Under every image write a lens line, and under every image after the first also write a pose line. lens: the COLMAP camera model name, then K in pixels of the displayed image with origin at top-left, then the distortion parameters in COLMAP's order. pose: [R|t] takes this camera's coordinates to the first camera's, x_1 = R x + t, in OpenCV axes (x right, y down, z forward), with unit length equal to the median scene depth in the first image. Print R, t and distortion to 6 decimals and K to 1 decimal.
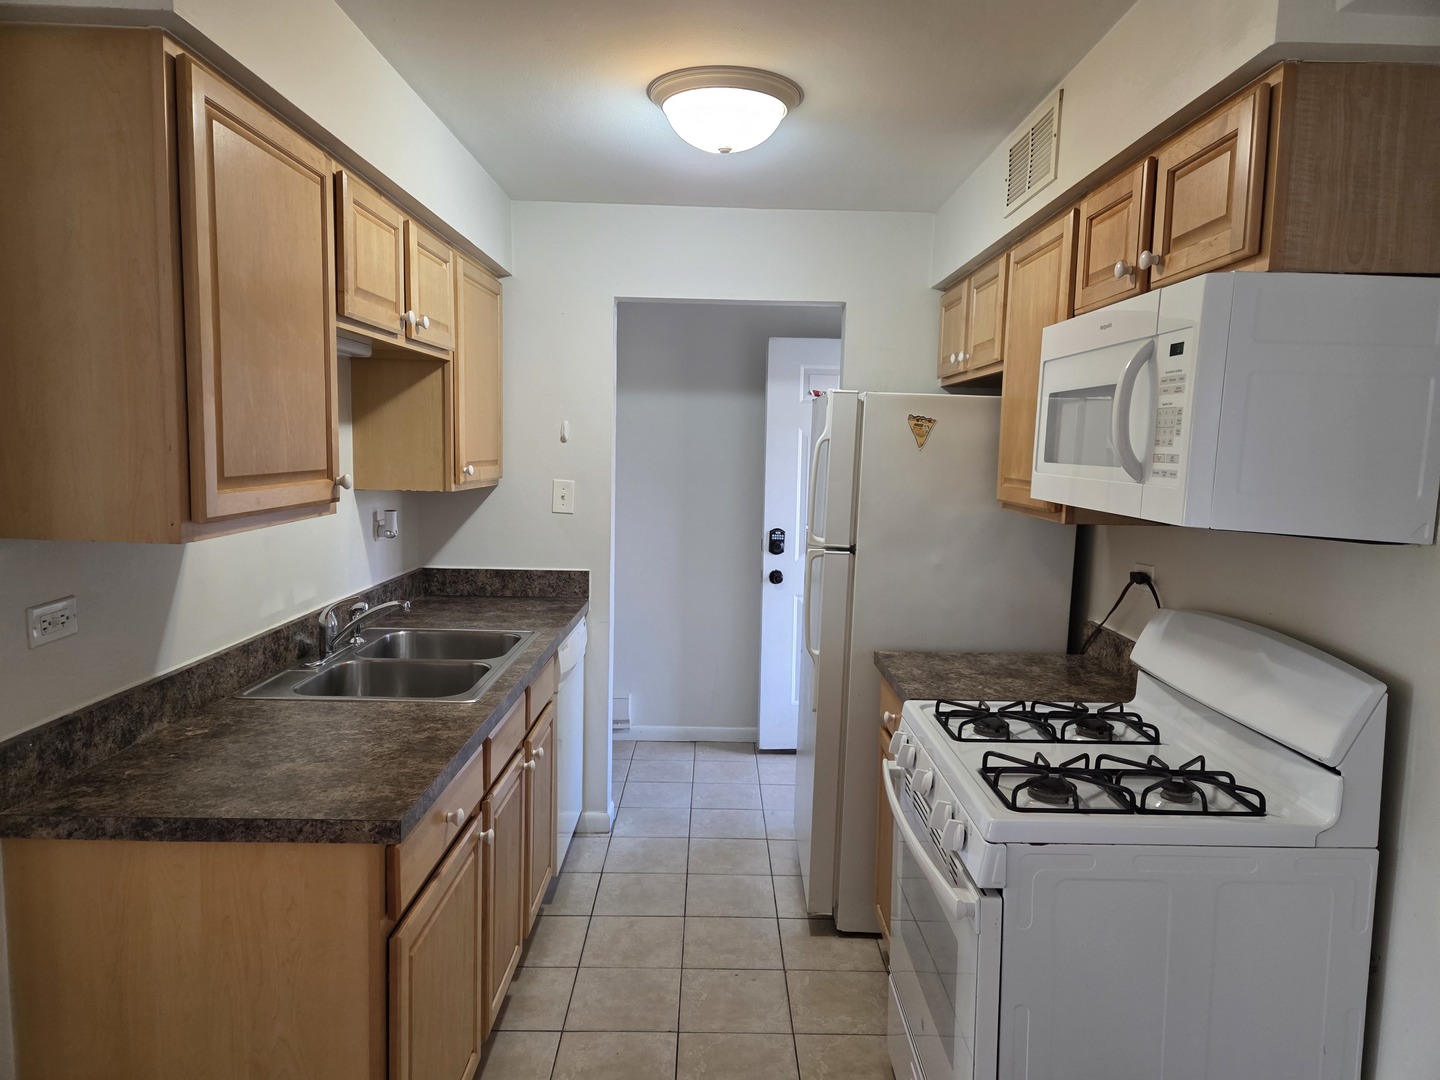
lens RADIAL K [[960.6, 0, 723.5], [0, 960.6, 543.8], [0, 0, 1]] dist [0.076408, -0.052335]
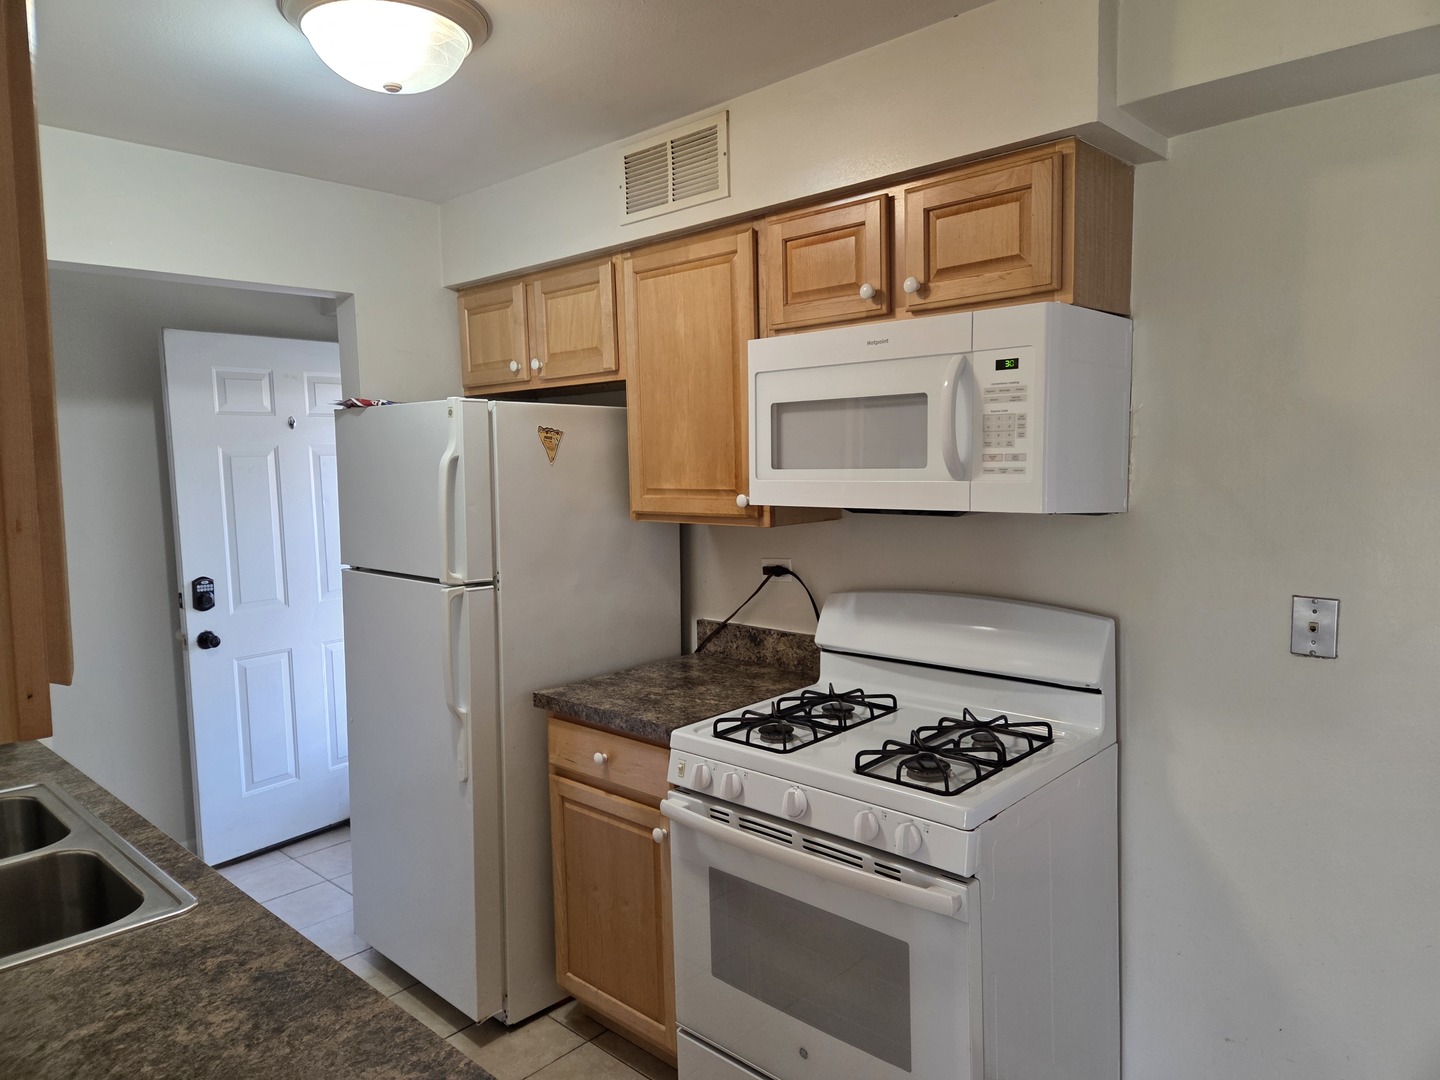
lens RADIAL K [[960.6, 0, 726.3], [0, 960.6, 536.8], [0, 0, 1]] dist [0.076408, -0.052335]
pose [[0.691996, -0.099806, 0.714969, -0.351066], [0.113967, 0.993081, 0.028324, -0.036850], [-0.712849, 0.061883, 0.698582, 0.249908]]
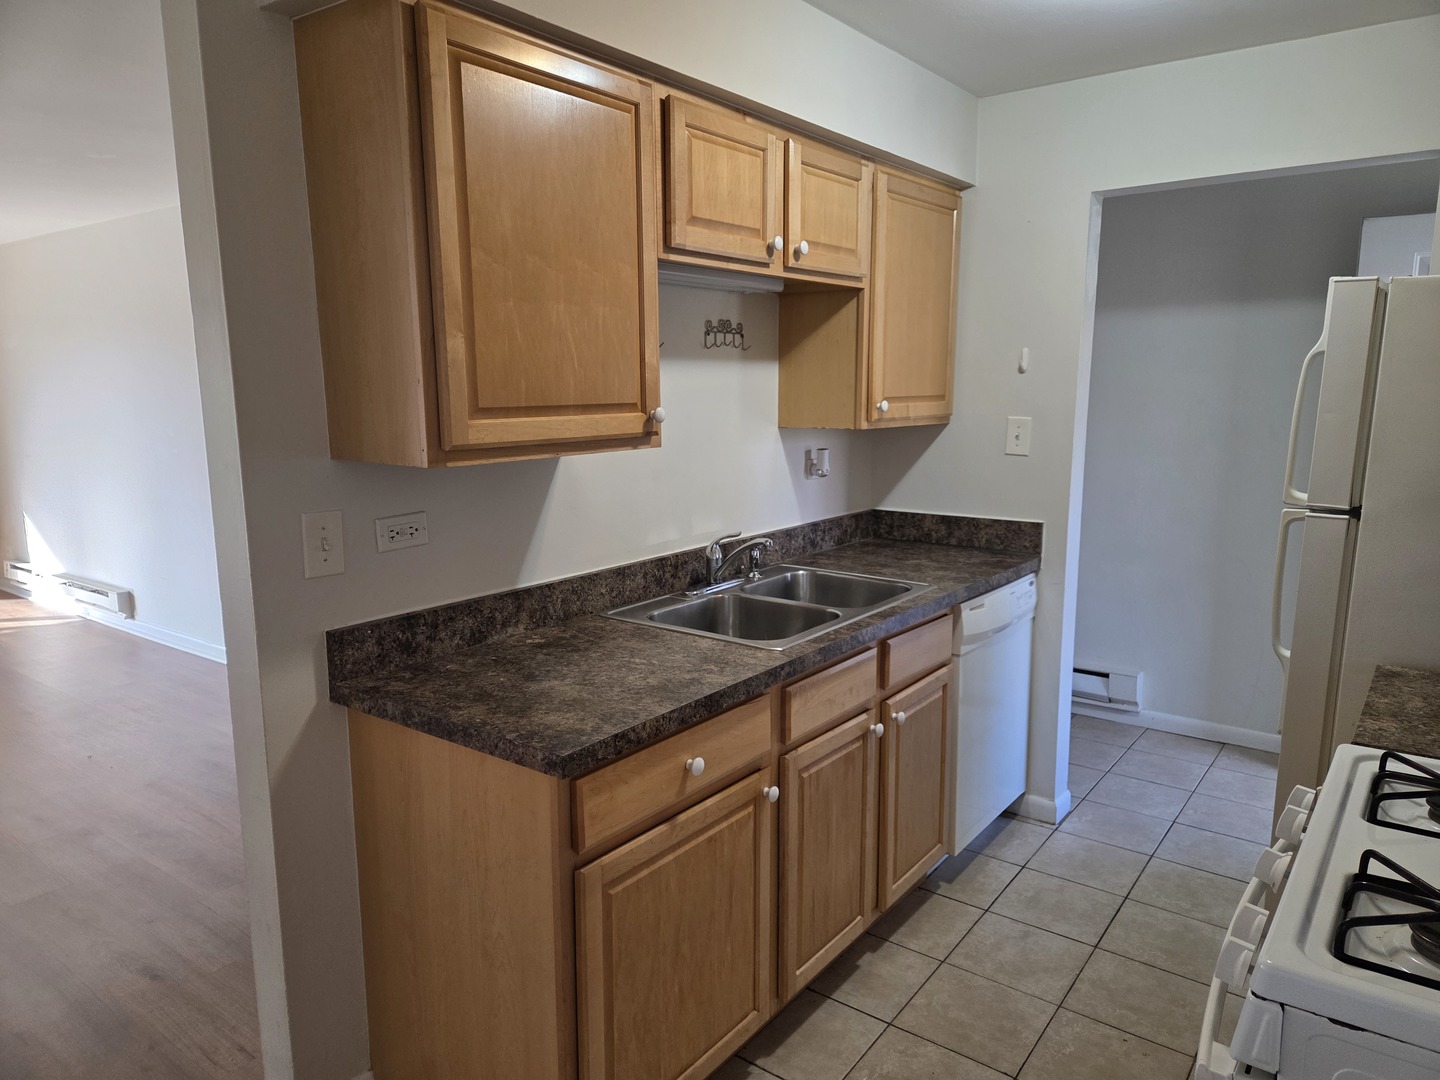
lens RADIAL K [[960.6, 0, 730.9], [0, 960.6, 541.4], [0, 0, 1]] dist [0.076408, -0.052335]
pose [[0.801541, 0.072305, -0.593552, 0.201543], [-0.040595, 0.996952, 0.066627, -0.002294], [0.596560, -0.029310, 0.802033, 0.178448]]
